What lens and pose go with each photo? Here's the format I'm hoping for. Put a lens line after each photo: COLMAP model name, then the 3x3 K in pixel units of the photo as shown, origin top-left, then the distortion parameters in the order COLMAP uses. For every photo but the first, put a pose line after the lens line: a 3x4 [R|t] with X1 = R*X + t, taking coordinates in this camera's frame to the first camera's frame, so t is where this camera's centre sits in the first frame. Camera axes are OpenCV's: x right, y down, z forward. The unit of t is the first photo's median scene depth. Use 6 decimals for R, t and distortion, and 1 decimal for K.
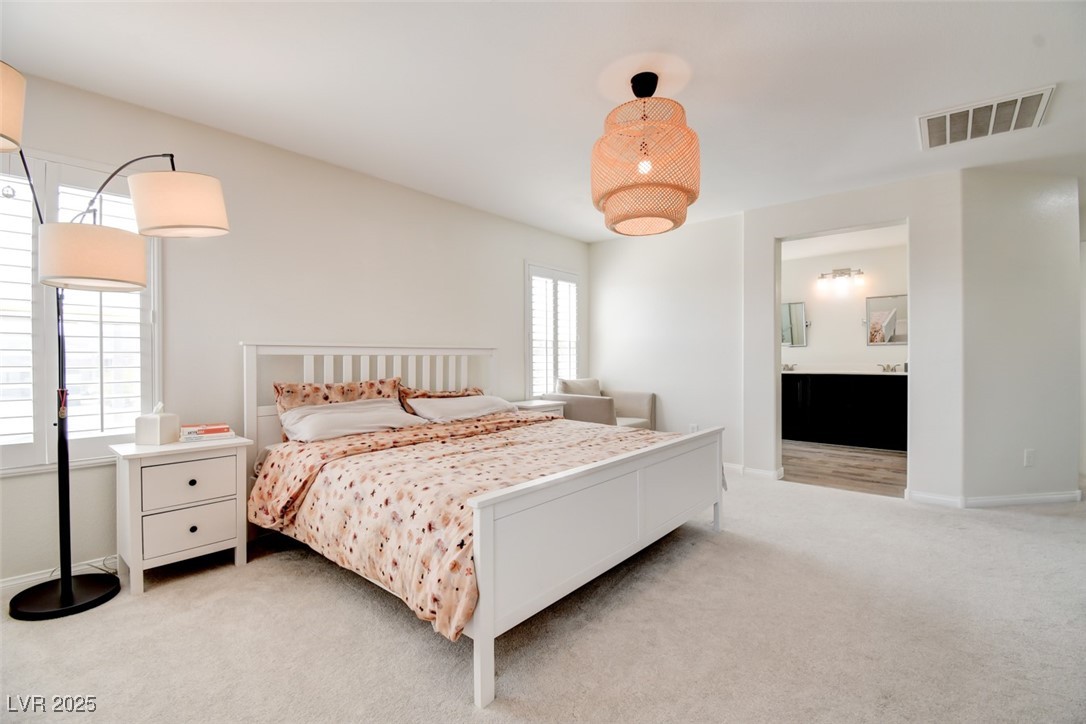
lens RADIAL K [[479.4, 0, 547.8], [0, 479.4, 361.4], [0, 0, 1]] dist [0.022802, -0.027778]
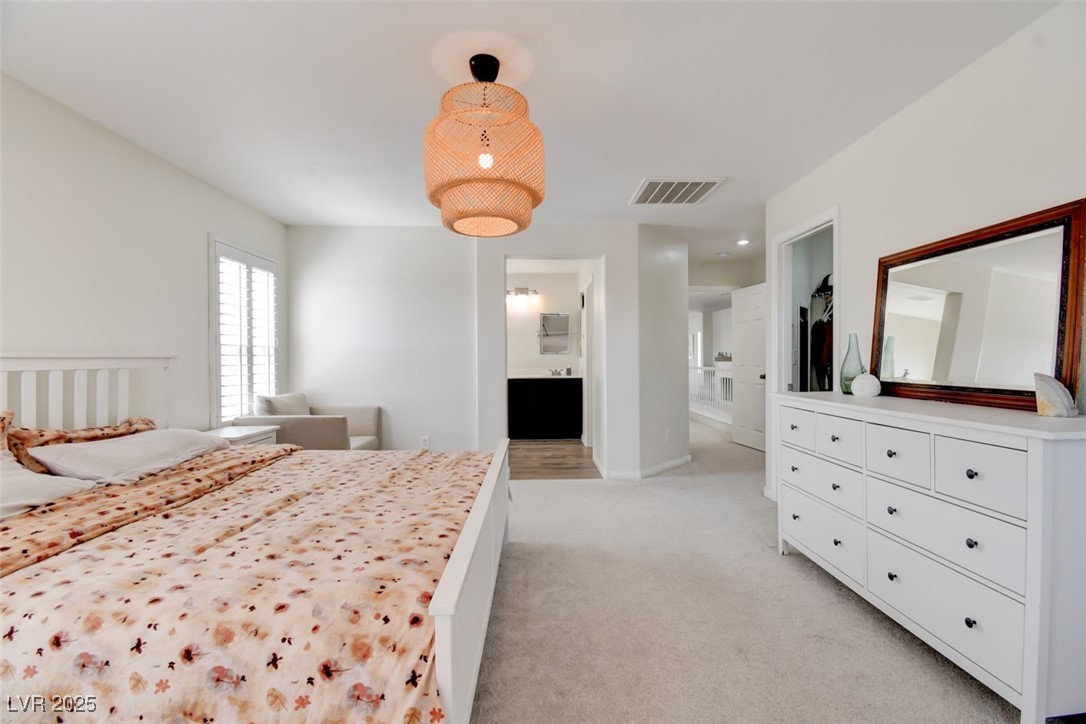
lens RADIAL K [[479.4, 0, 547.8], [0, 479.4, 361.4], [0, 0, 1]] dist [0.022802, -0.027778]
pose [[0.746323, -0.004247, 0.665571, -0.200838], [0.008424, 0.999960, -0.003065, -0.017631], [-0.665531, 0.007894, 0.746328, 0.167094]]
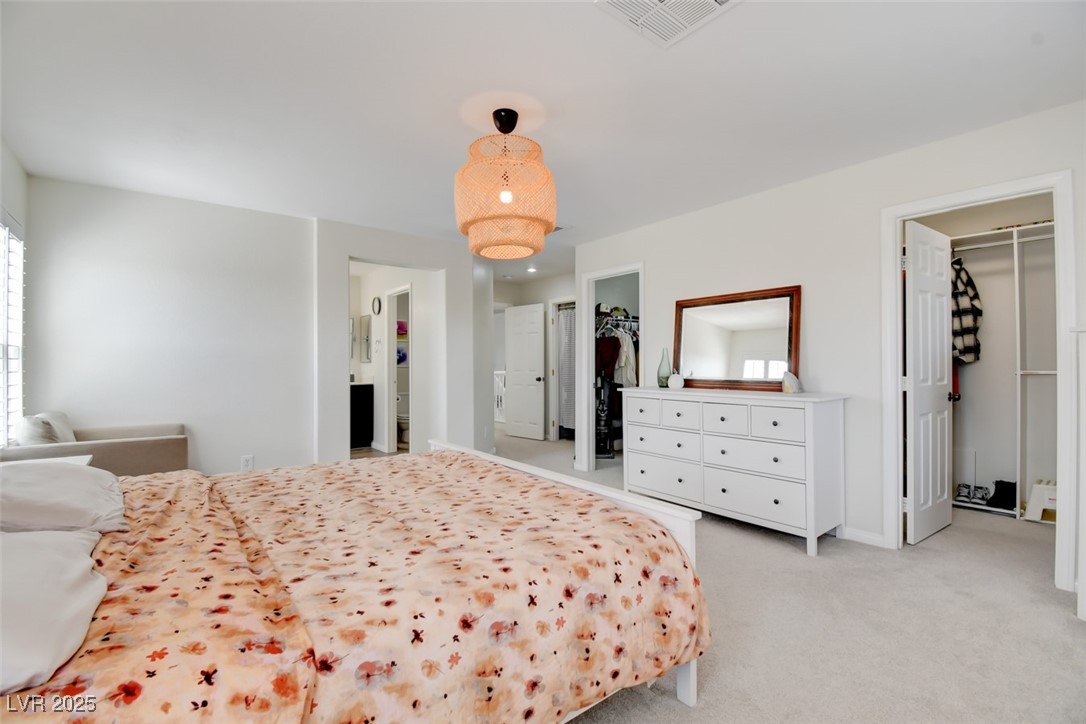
lens RADIAL K [[479.4, 0, 547.8], [0, 479.4, 361.4], [0, 0, 1]] dist [0.022802, -0.027778]
pose [[0.196252, 0.007865, 0.980522, -0.528957], [0.011255, 0.999884, -0.010273, -0.018601], [-0.980489, 0.013052, 0.196141, 0.457957]]
